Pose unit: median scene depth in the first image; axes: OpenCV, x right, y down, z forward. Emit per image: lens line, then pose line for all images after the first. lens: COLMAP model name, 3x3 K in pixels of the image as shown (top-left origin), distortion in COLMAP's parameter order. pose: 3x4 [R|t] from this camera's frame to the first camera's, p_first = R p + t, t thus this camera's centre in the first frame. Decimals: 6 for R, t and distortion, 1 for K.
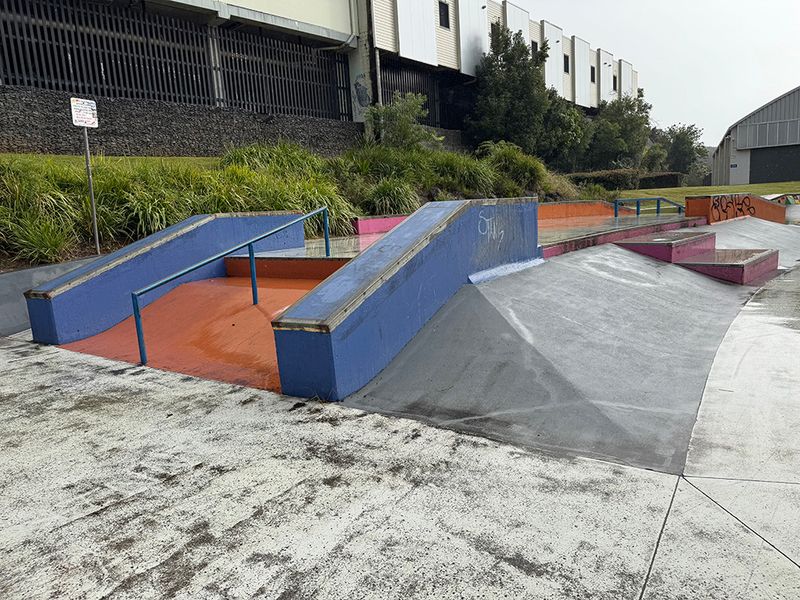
lens RADIAL K [[562.7, 0, 400.5], [0, 562.7, 300.4], [0, 0, 1]] dist [0.009739, -0.012654]
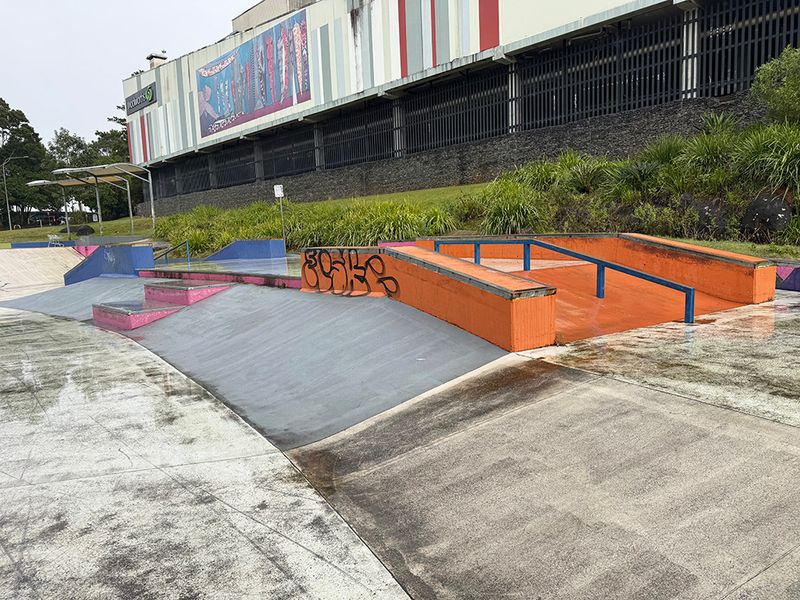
lens RADIAL K [[562.7, 0, 399.0], [0, 562.7, 300.7], [0, 0, 1]] dist [0.009739, -0.012654]
pose [[-0.072795, 0.177376, -0.981447, 1.103435], [-0.113265, 0.976221, 0.184833, -0.238344], [0.990894, 0.124619, -0.050974, 1.051503]]
